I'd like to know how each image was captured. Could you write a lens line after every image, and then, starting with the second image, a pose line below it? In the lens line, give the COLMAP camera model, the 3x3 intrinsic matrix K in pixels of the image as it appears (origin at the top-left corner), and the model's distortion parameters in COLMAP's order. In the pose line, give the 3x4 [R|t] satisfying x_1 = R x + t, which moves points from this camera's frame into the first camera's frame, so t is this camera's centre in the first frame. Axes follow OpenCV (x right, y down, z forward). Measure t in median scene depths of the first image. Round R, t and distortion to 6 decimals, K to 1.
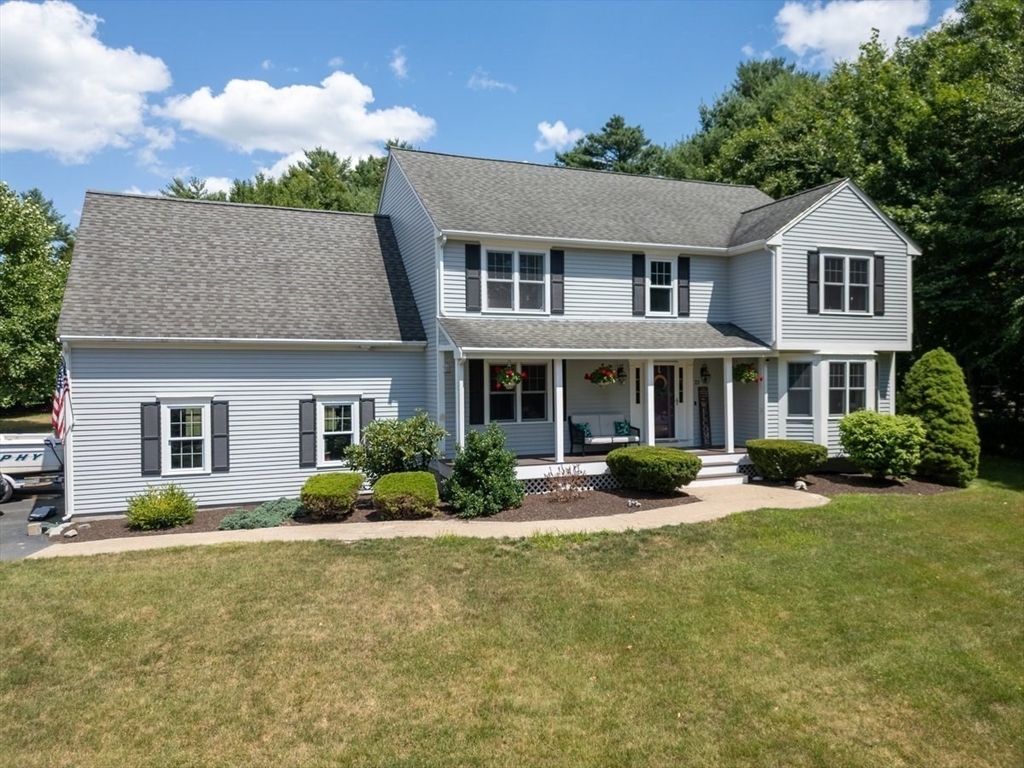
lens RADIAL K [[708.4, 0, 517.2], [0, 708.4, 378.7], [0, 0, 1]] dist [0.039764, -0.028995]
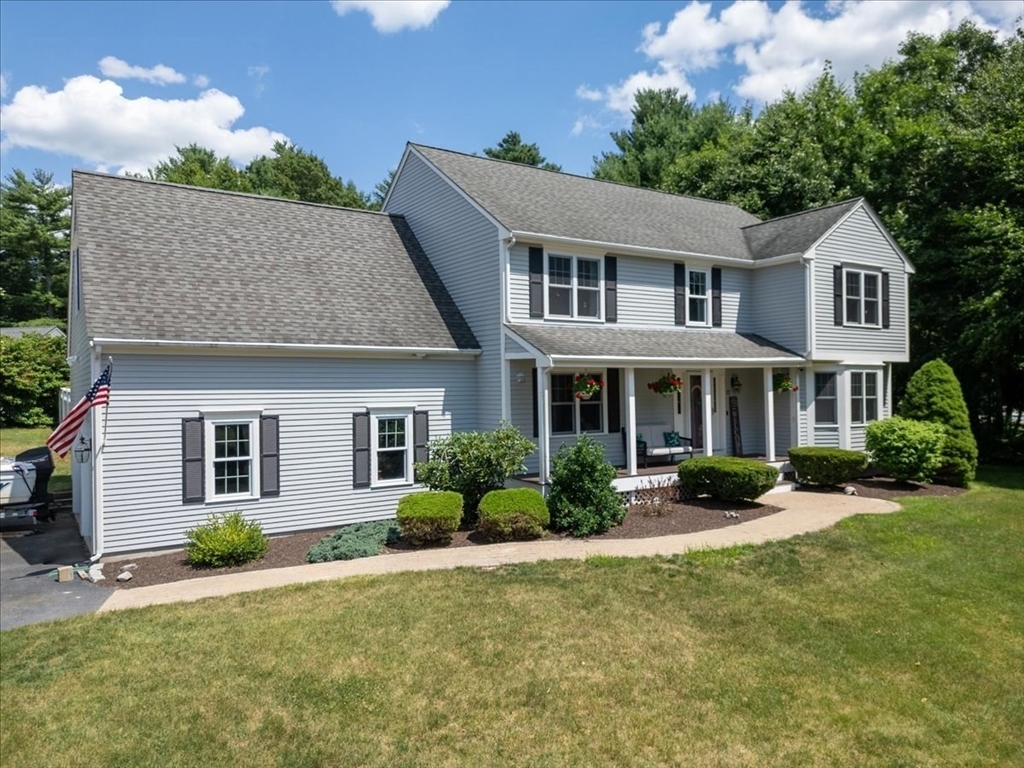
lens RADIAL K [[708.4, 0, 518.8], [0, 708.4, 381.5], [0, 0, 1]] dist [0.039764, -0.028995]
pose [[0.980641, -0.002506, 0.195797, -0.270531], [0.005860, 0.999846, -0.016552, 0.005771], [-0.195725, 0.017379, 0.980505, 0.076490]]
